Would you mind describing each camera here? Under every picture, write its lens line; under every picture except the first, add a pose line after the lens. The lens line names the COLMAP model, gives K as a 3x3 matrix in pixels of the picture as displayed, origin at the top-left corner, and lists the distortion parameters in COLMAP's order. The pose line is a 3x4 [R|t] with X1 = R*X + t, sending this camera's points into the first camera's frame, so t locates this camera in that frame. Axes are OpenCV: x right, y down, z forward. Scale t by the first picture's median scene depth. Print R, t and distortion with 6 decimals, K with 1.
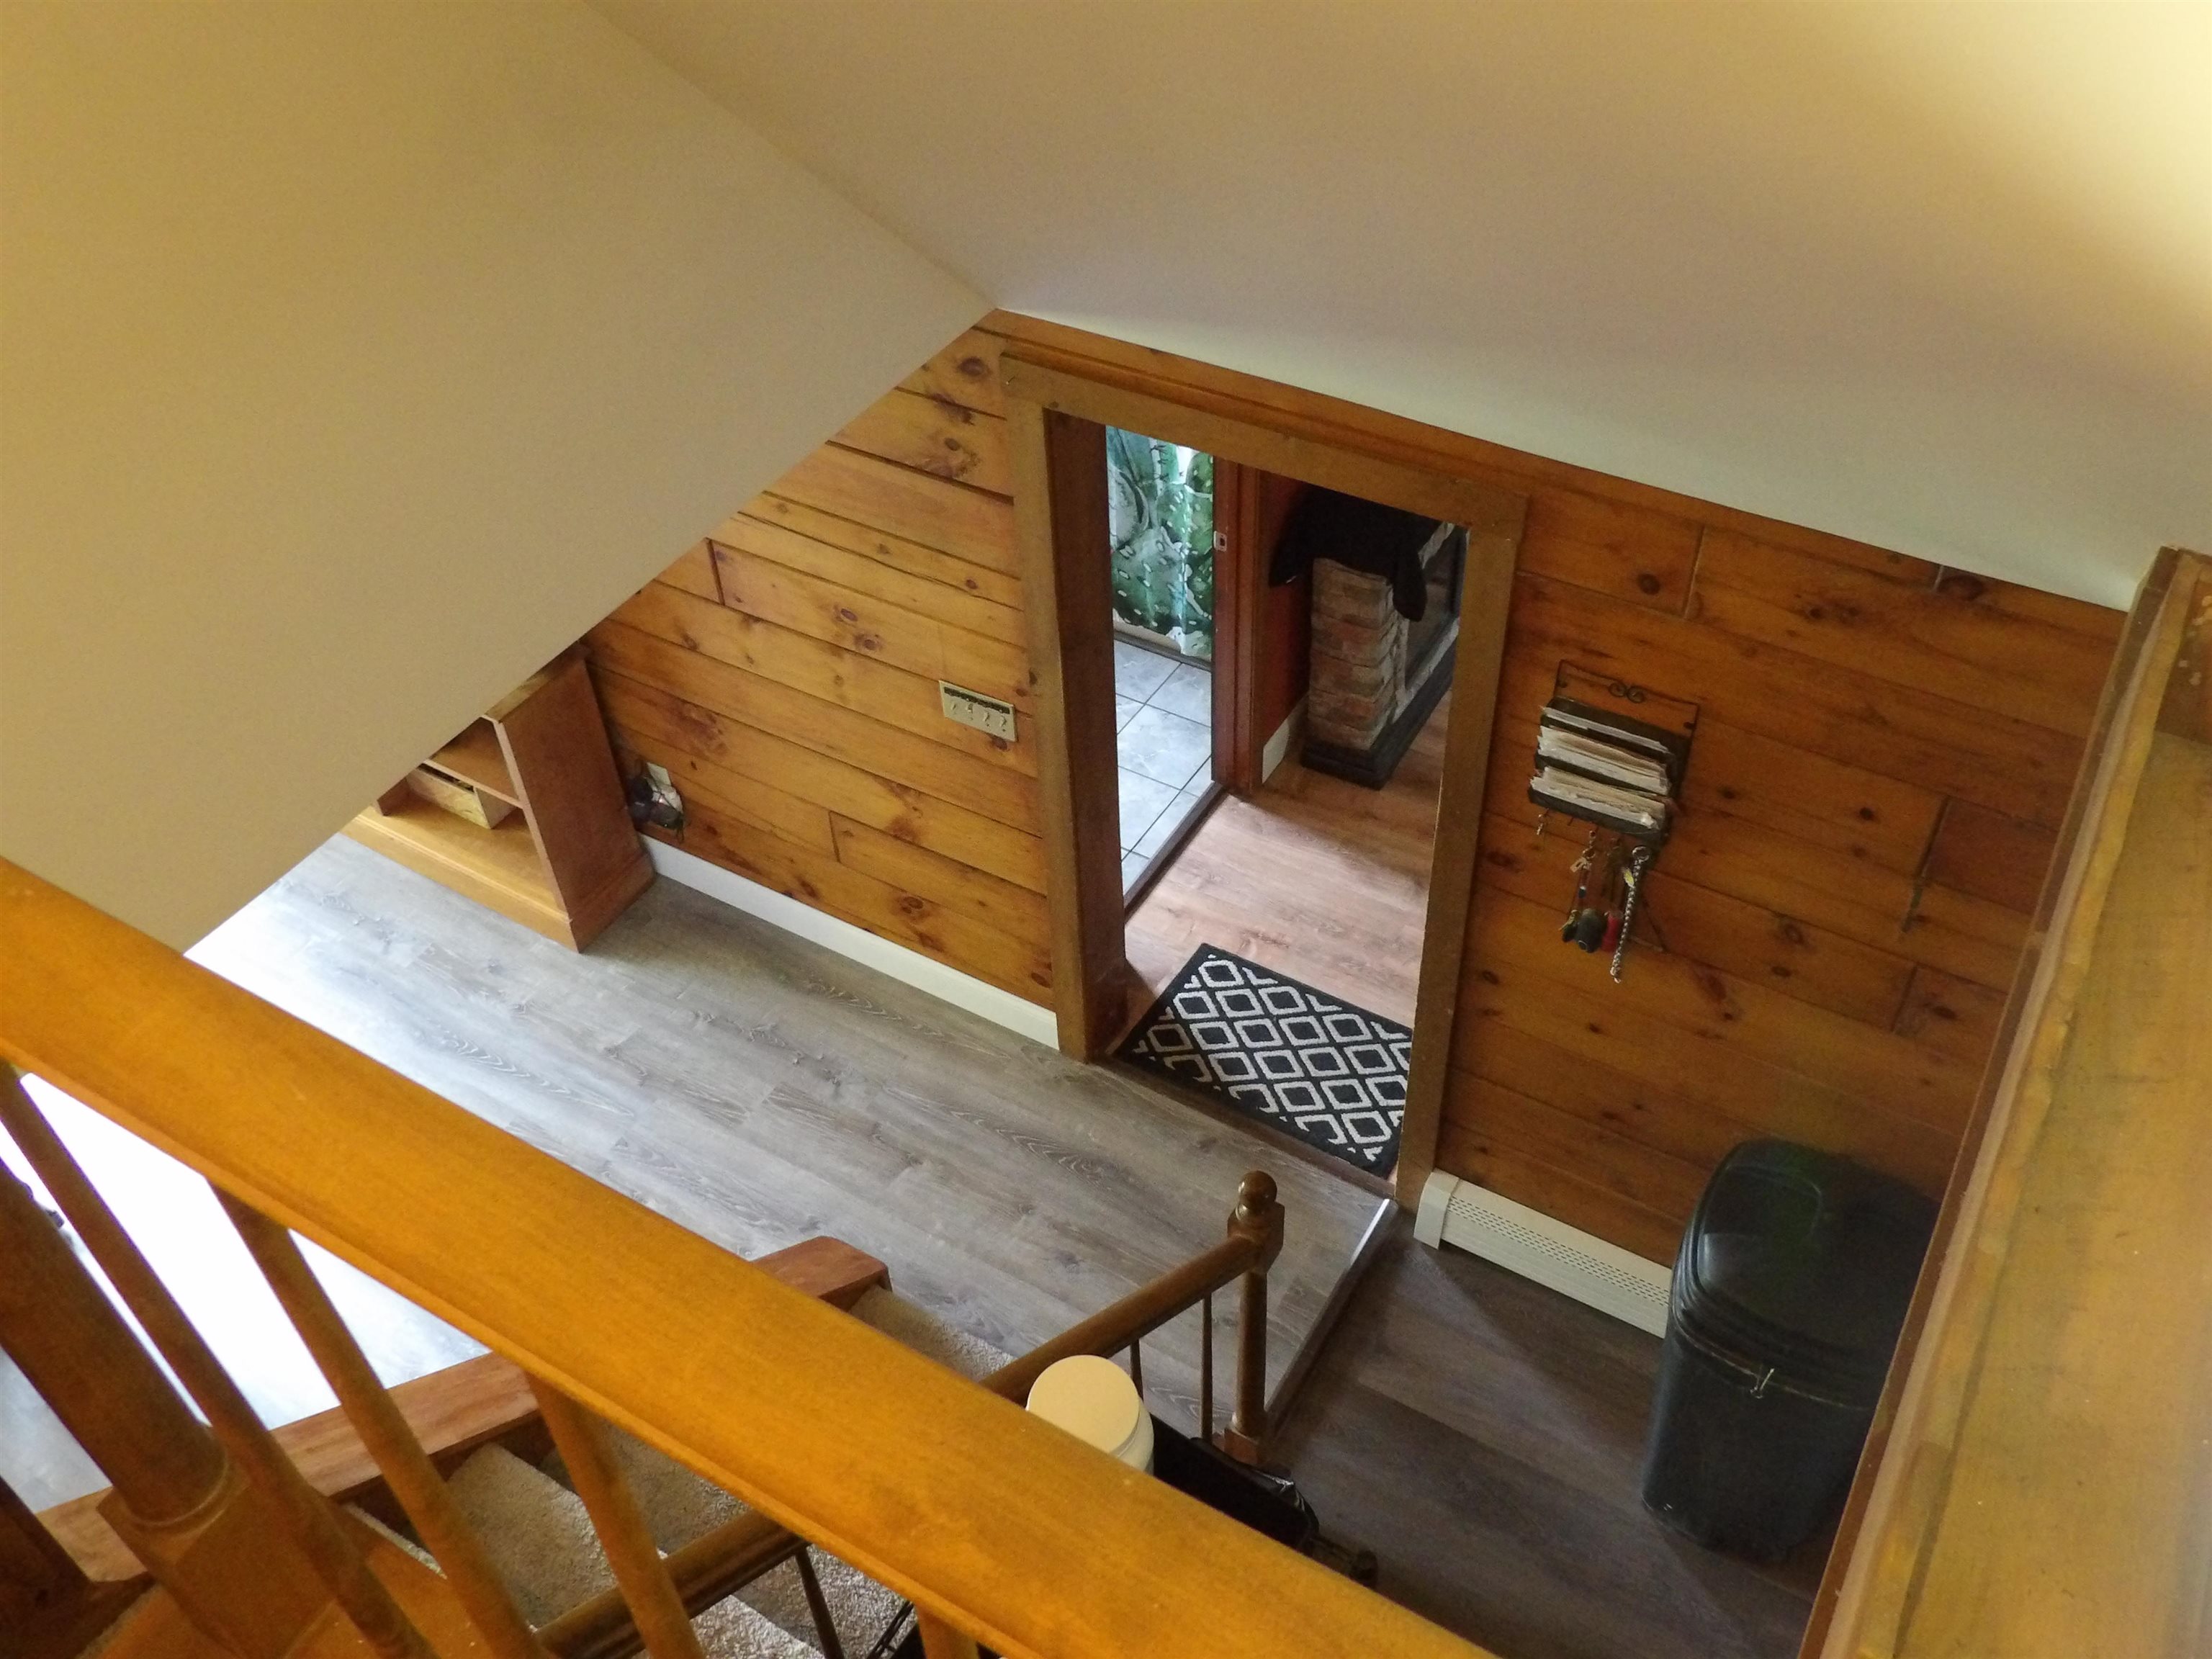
lens RADIAL K [[1907.5, 0, 1106.0], [0, 1907.5, 829.5], [0, 0, 1]] dist [-0.004422, -0.003698]
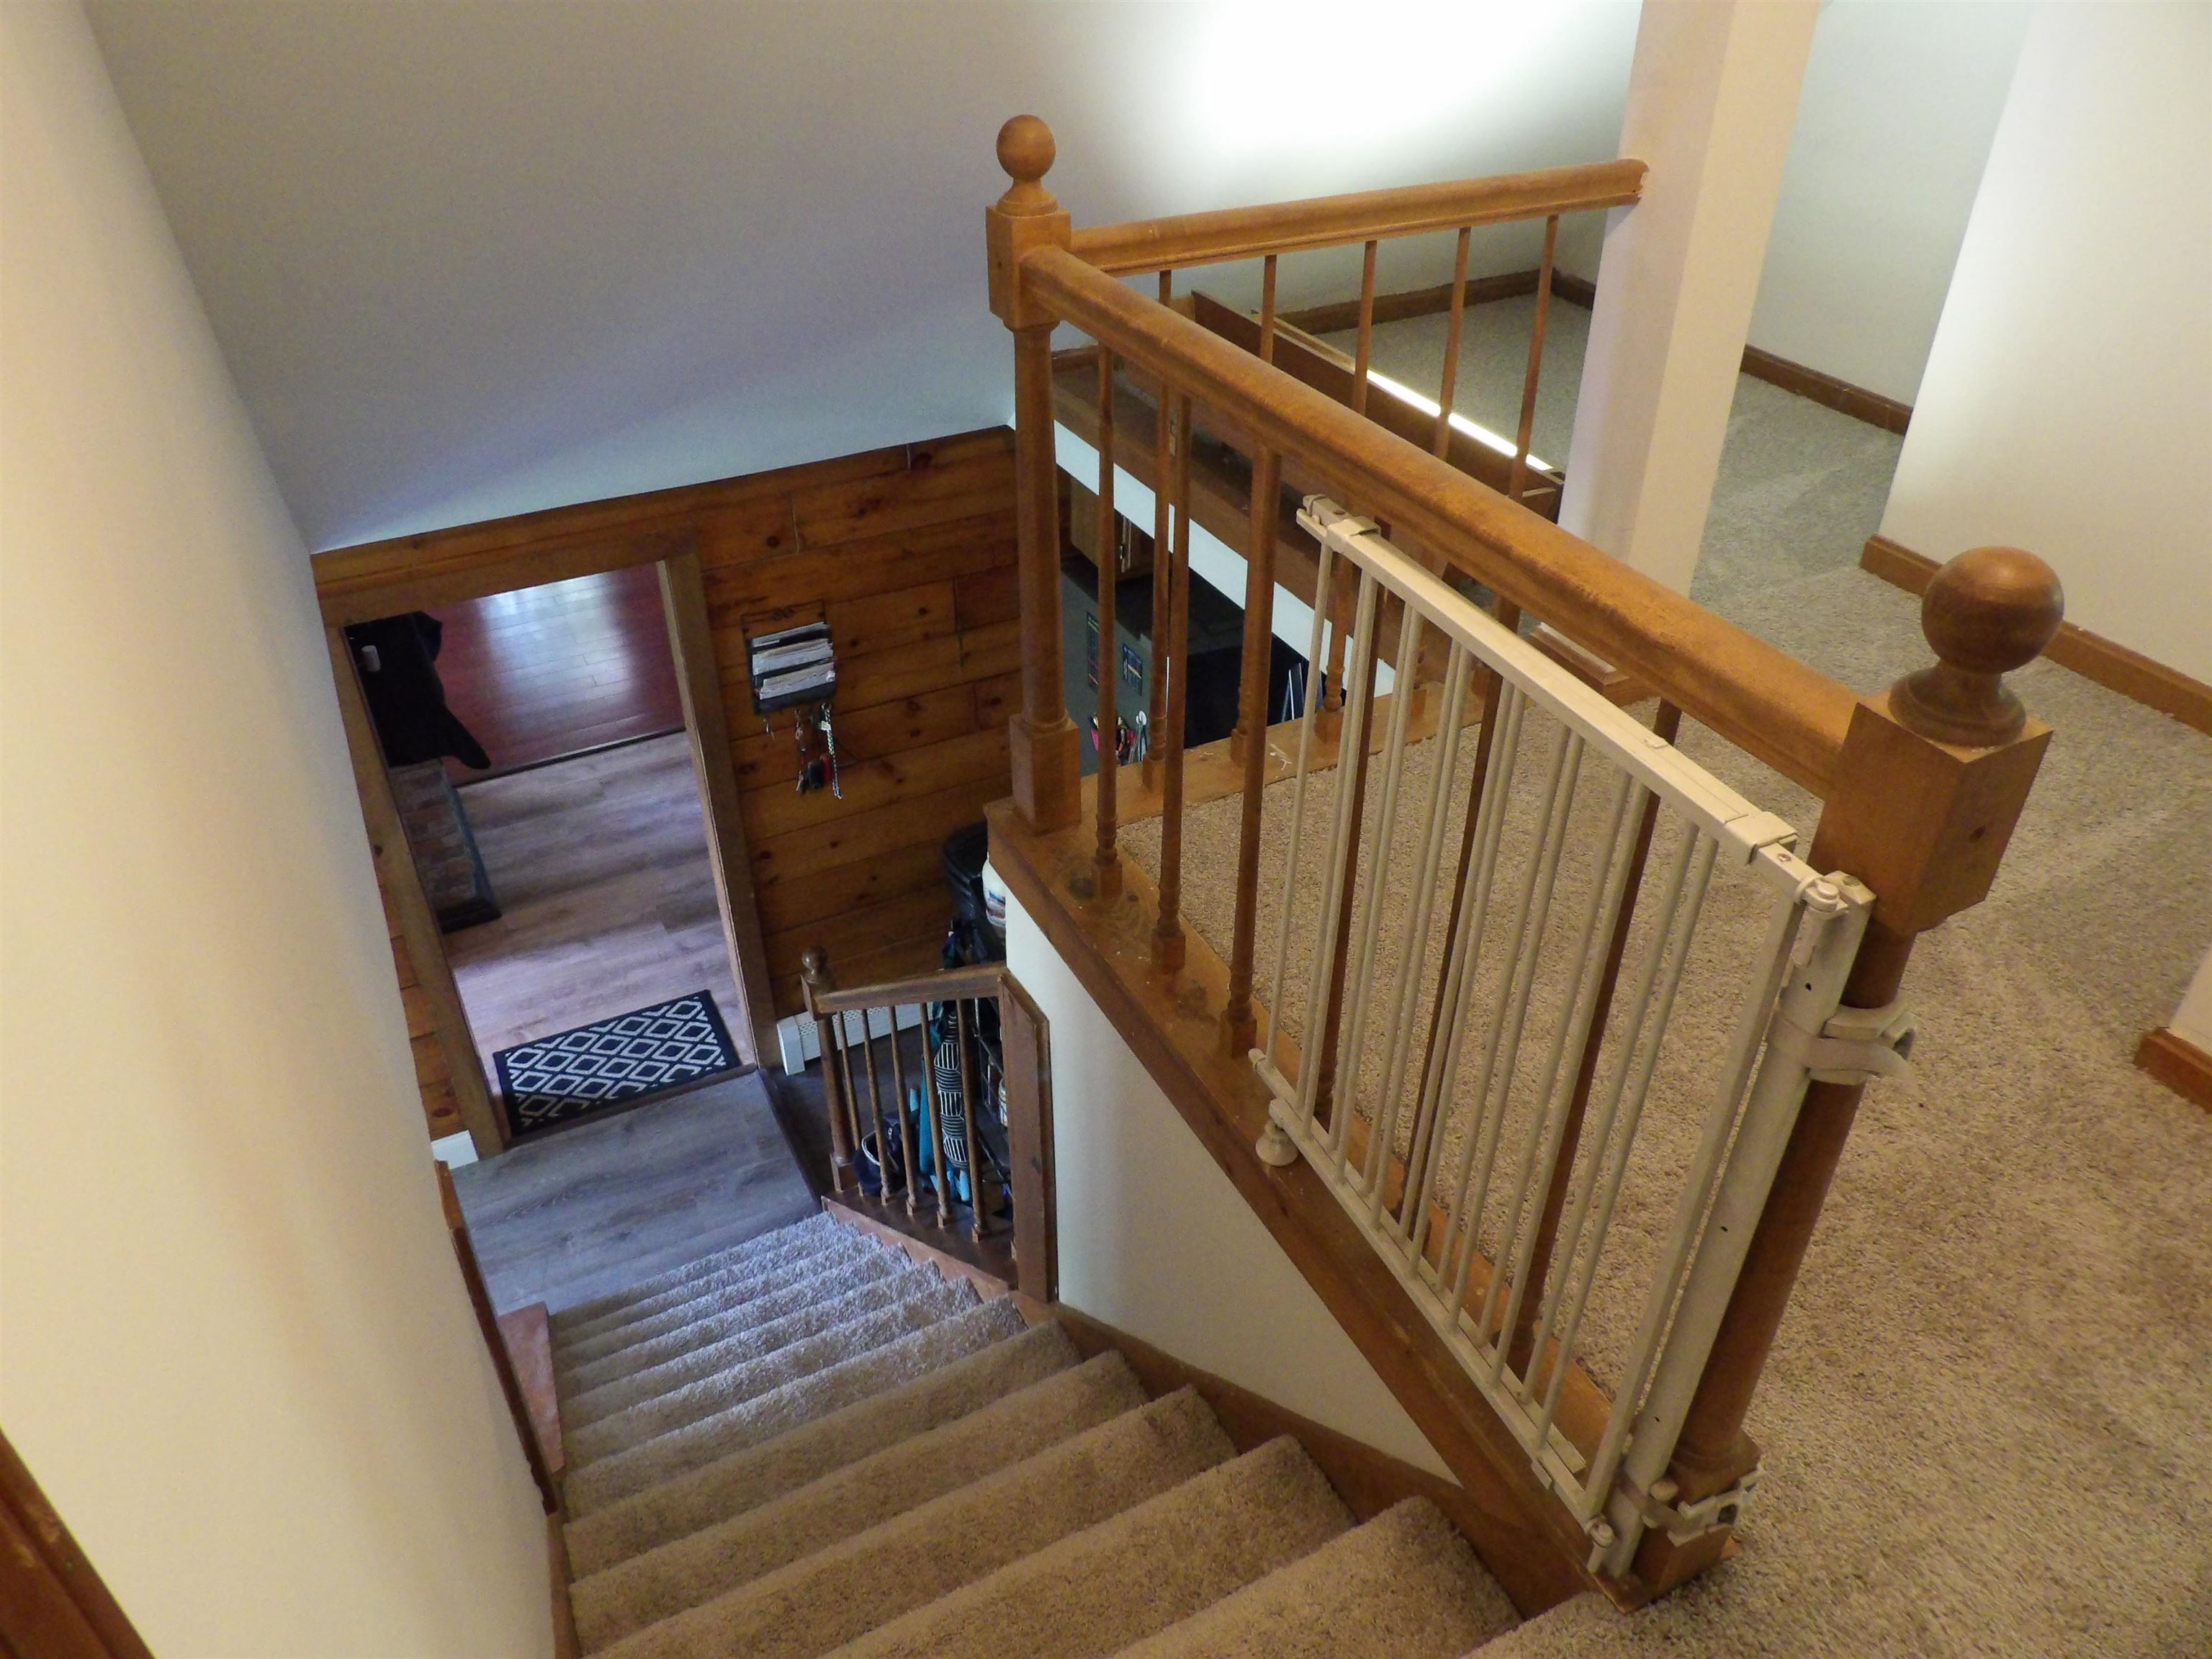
lens RADIAL K [[1593.7, 0, 1103.0], [0, 1593.7, 819.2], [0, 0, 1]] dist [-0.037398, 0.057410]
pose [[0.535869, -0.454892, 0.711279, -0.660204], [0.573782, 0.814218, 0.088445, 0.114072], [-0.619369, 0.360724, 0.697324, -0.096878]]
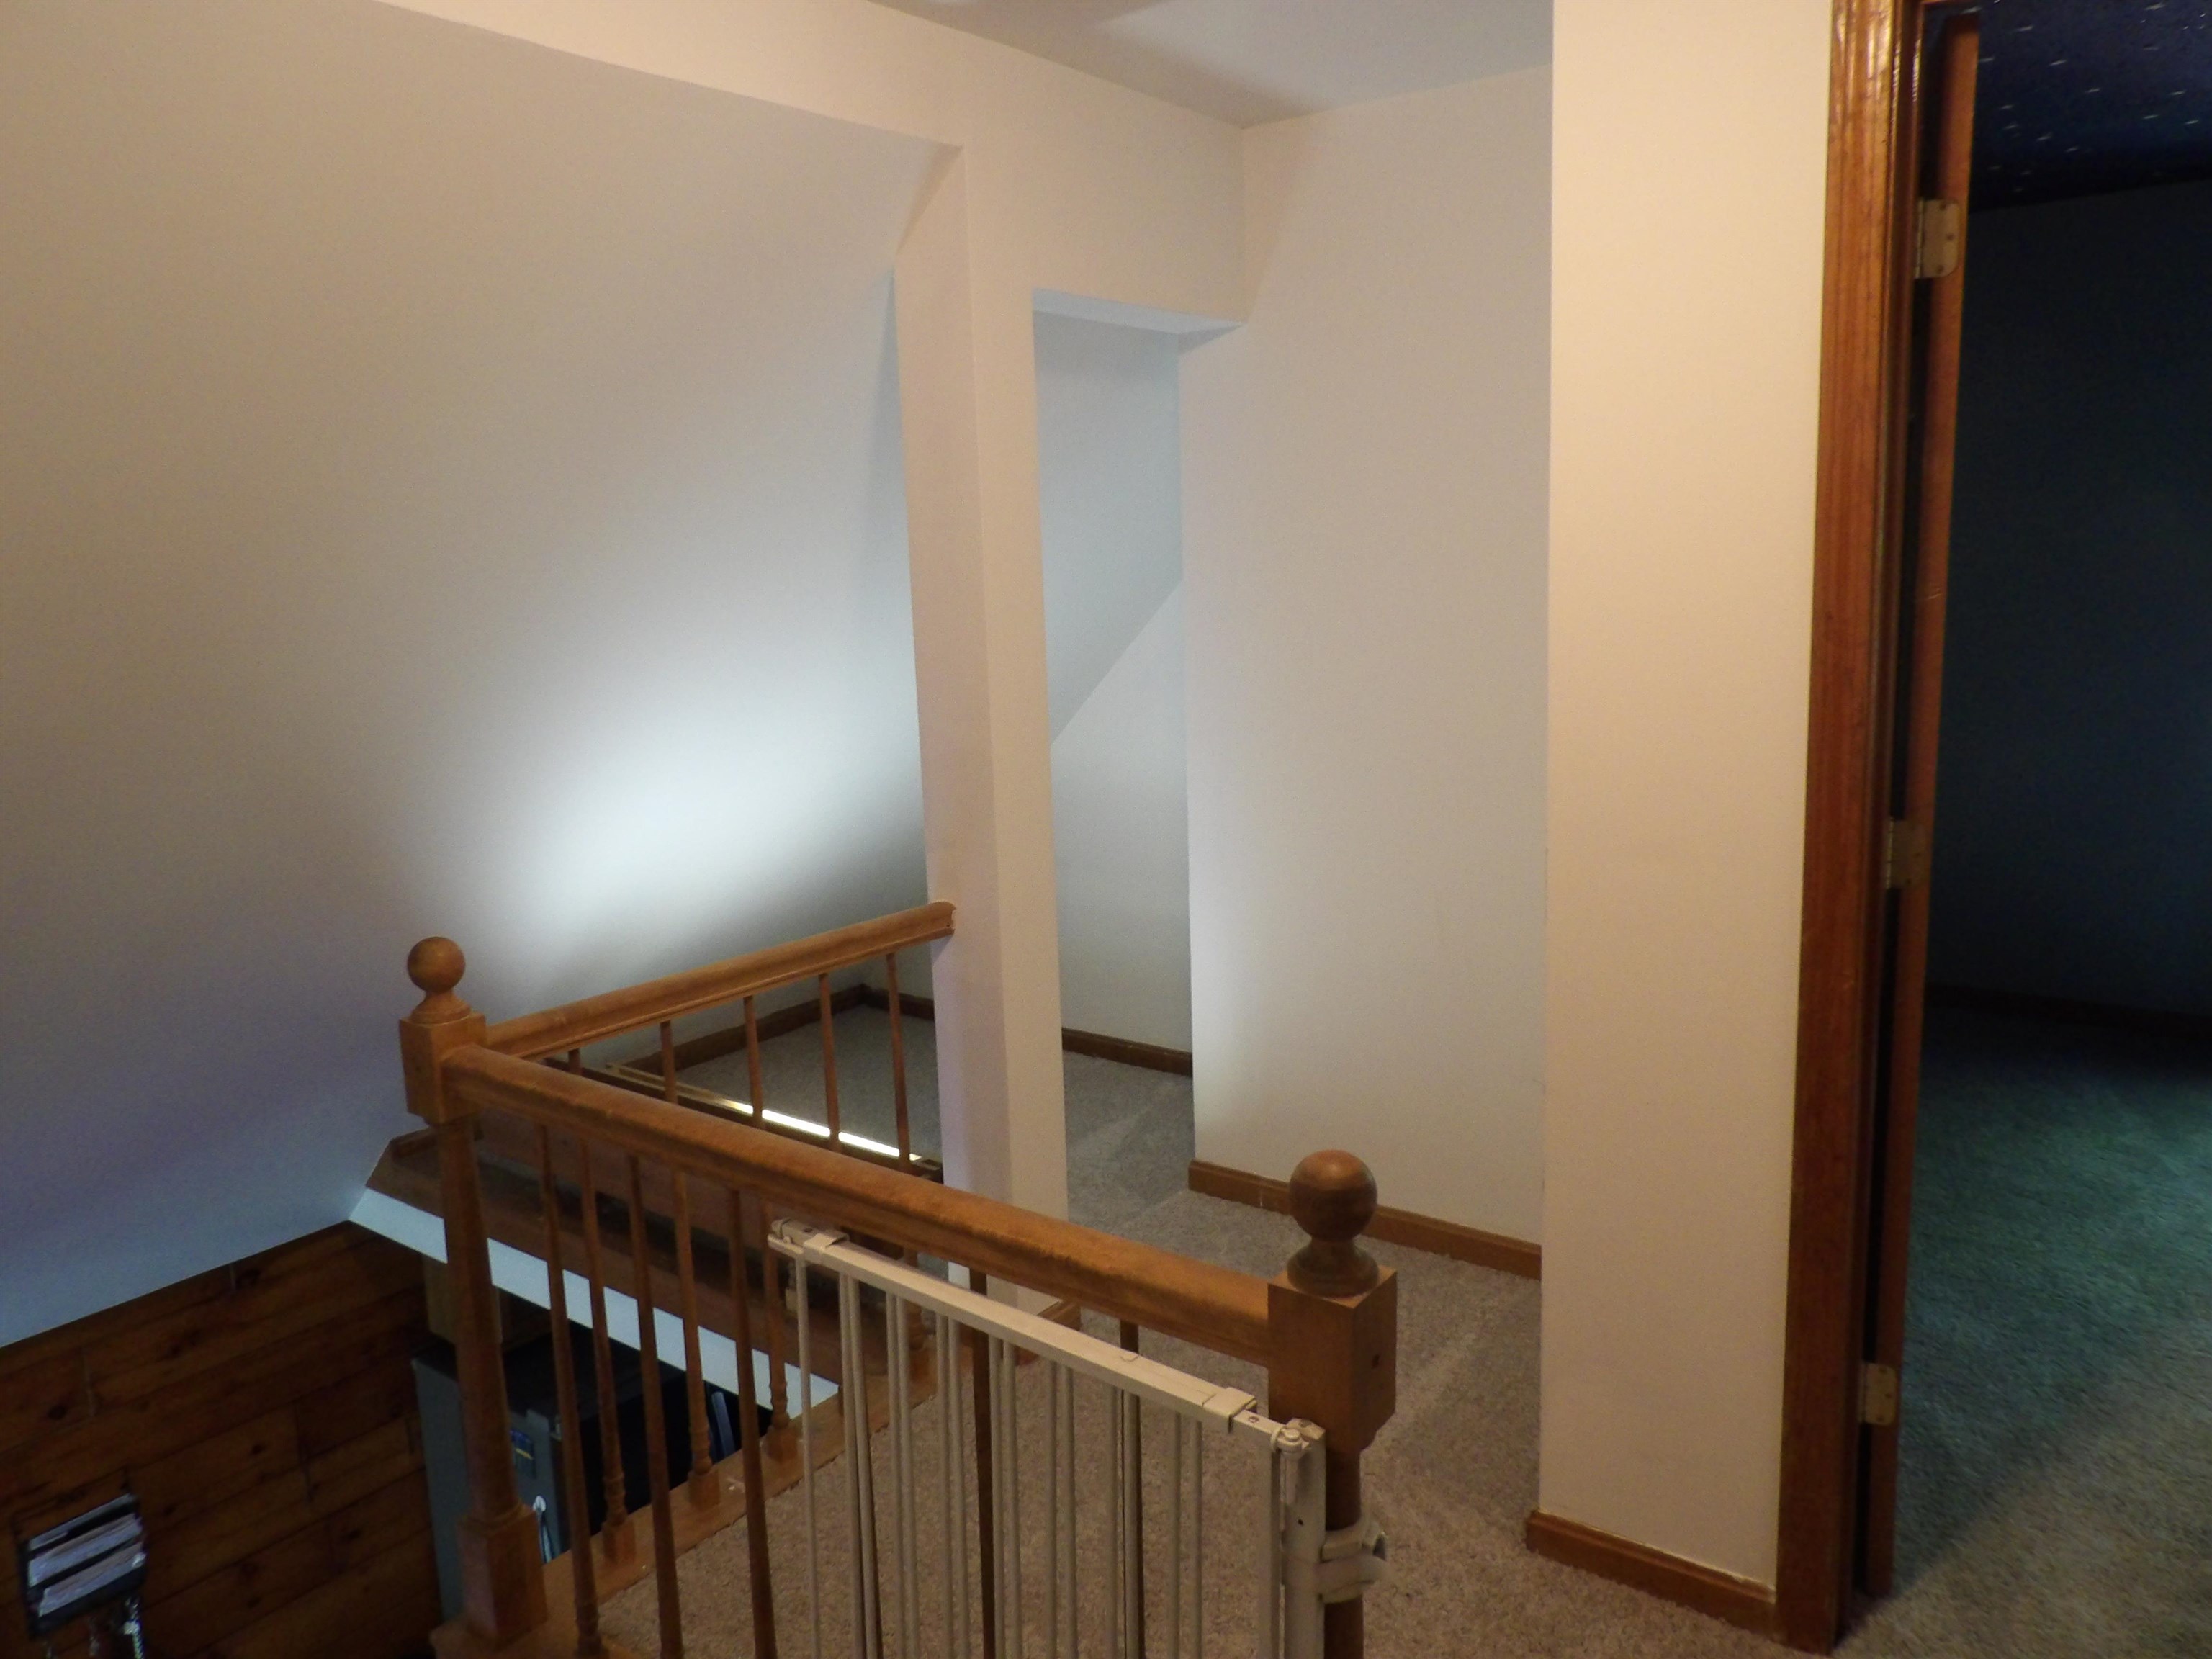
lens RADIAL K [[1593.7, 0, 1103.0], [0, 1593.7, 819.2], [0, 0, 1]] dist [-0.037398, 0.057410]
pose [[0.112818, -0.142018, 0.983414, -0.735599], [0.704707, 0.709170, 0.021569, 0.086018], [-0.700471, 0.690585, 0.180088, -0.107156]]
